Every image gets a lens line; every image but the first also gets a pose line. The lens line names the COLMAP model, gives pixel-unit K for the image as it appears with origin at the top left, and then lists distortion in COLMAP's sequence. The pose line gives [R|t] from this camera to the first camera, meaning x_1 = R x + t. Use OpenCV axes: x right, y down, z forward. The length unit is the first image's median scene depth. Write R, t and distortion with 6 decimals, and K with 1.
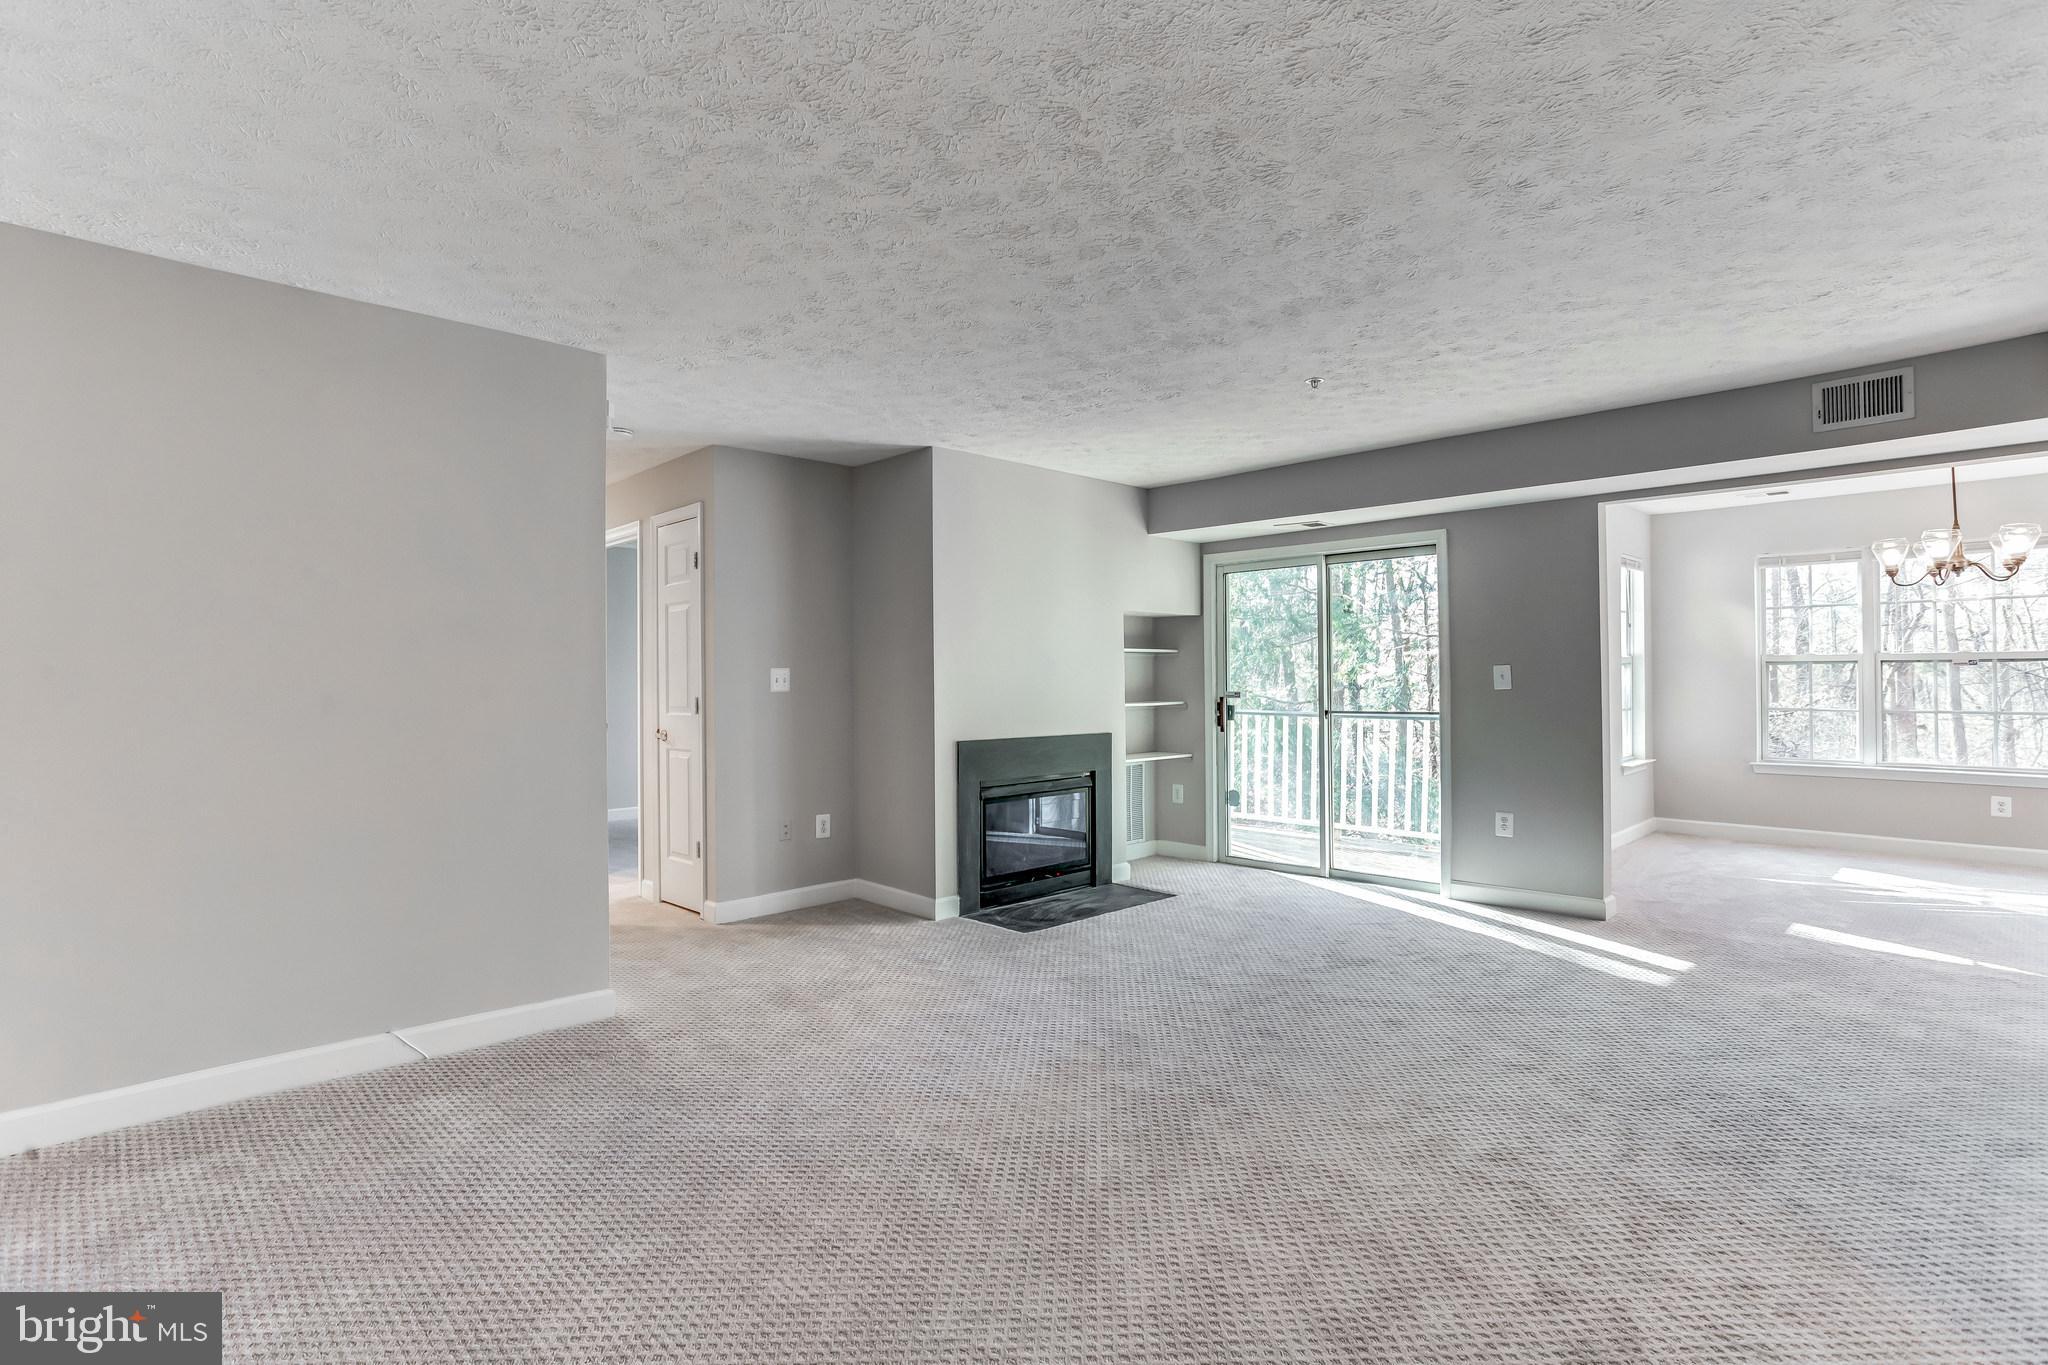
lens RADIAL K [[989.2, 0, 1021.5], [0, 989.2, 658.7], [0, 0, 1]] dist [-0.032002, 0.000068]
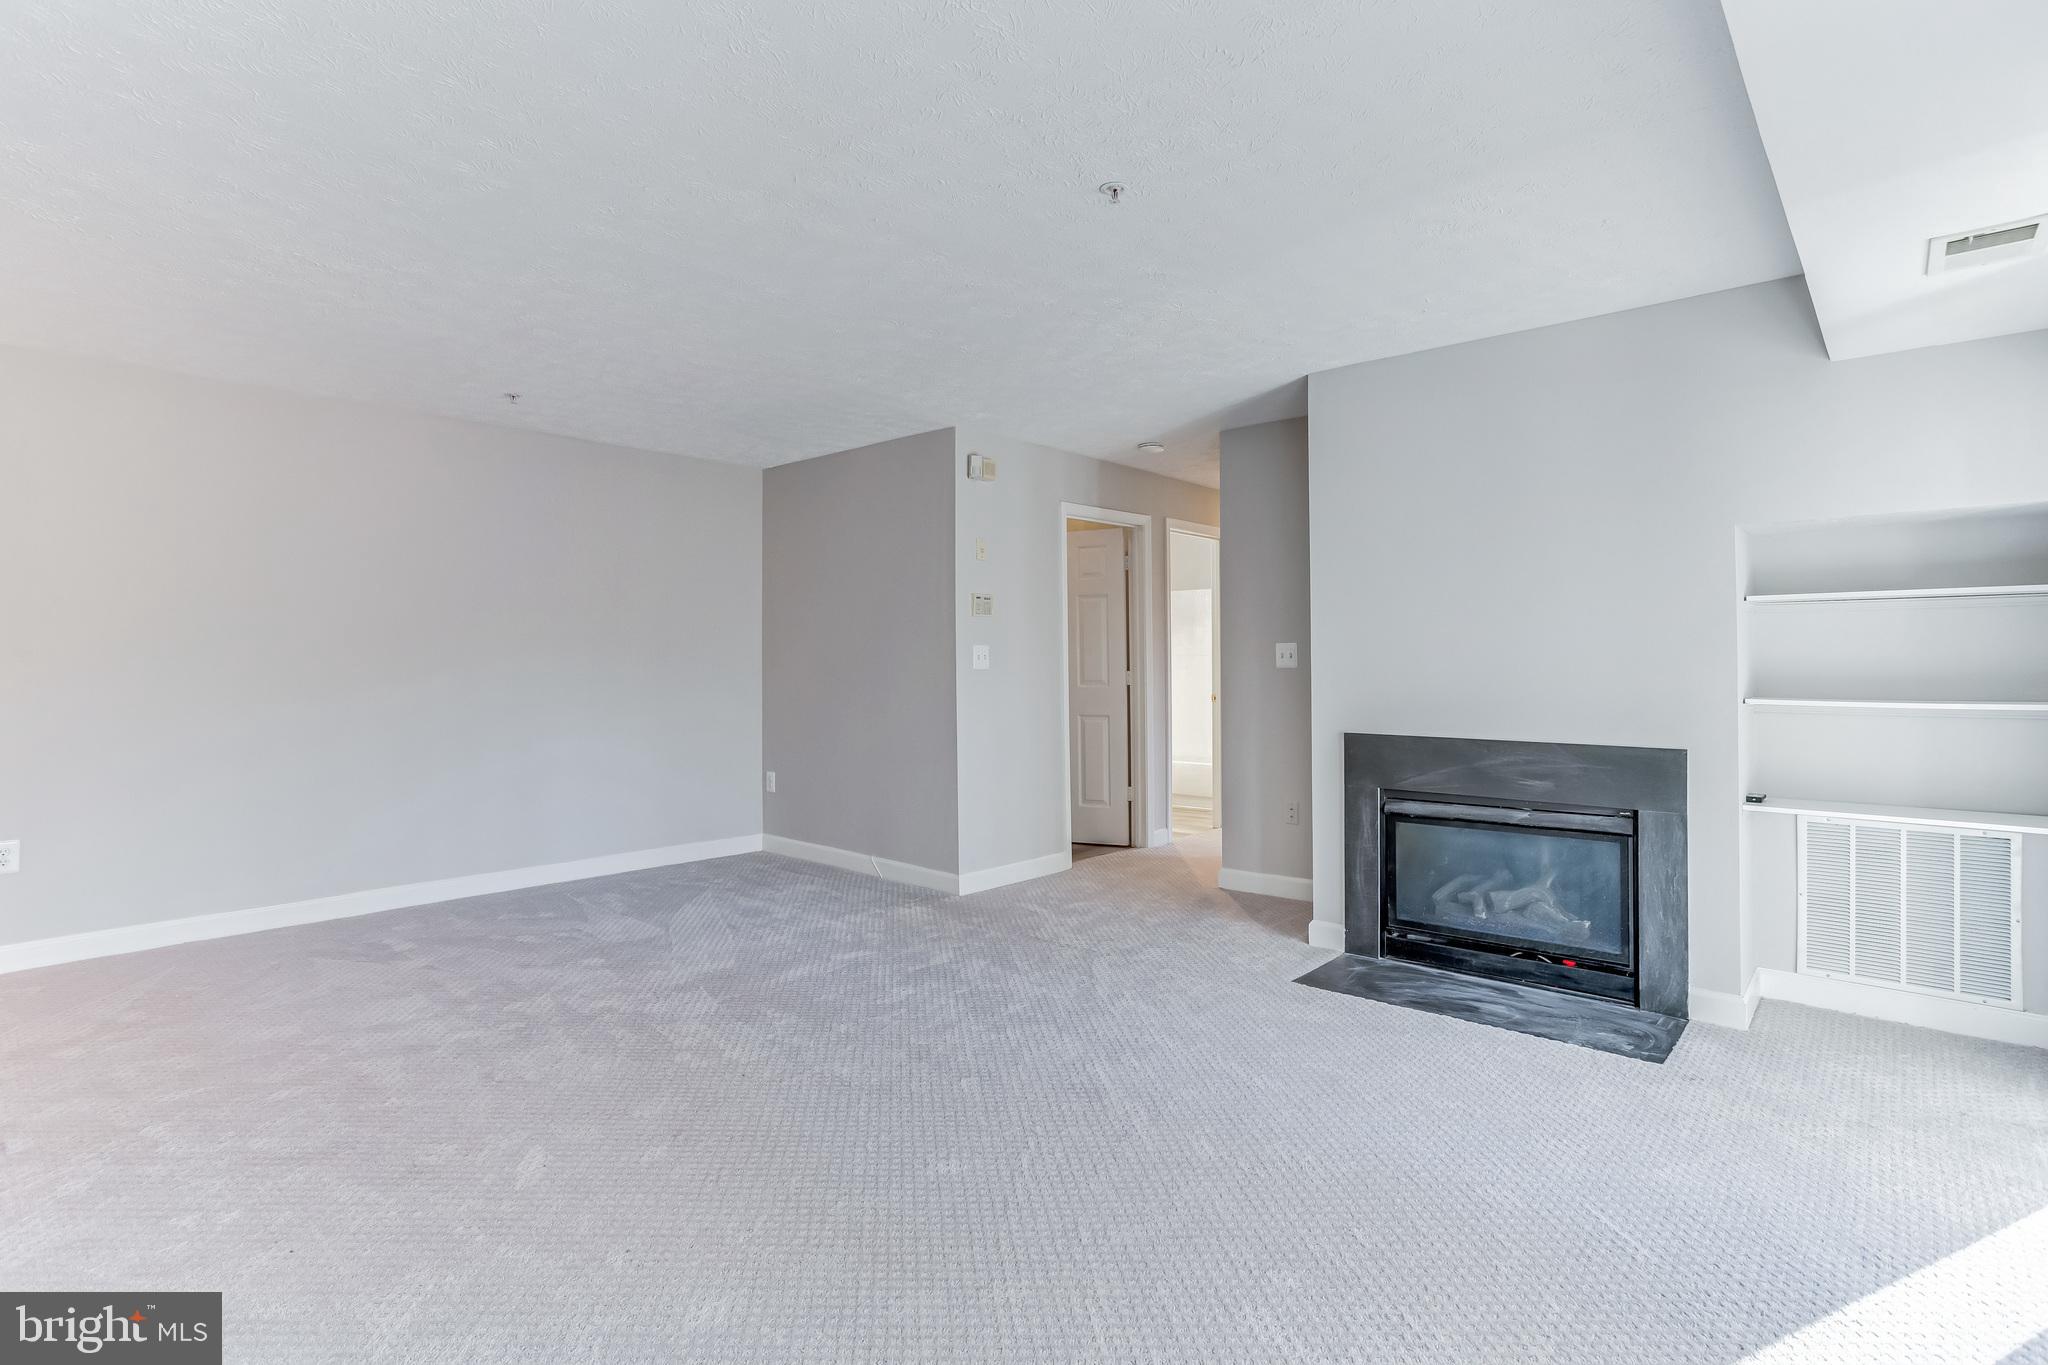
lens RADIAL K [[989.2, 0, 1021.5], [0, 989.2, 658.7], [0, 0, 1]] dist [-0.032002, 0.000068]
pose [[0.098070, 0.004138, -0.995171, 0.682552], [0.021539, 0.999748, 0.006280, 0.013358], [0.994946, -0.022051, 0.097956, 0.649242]]
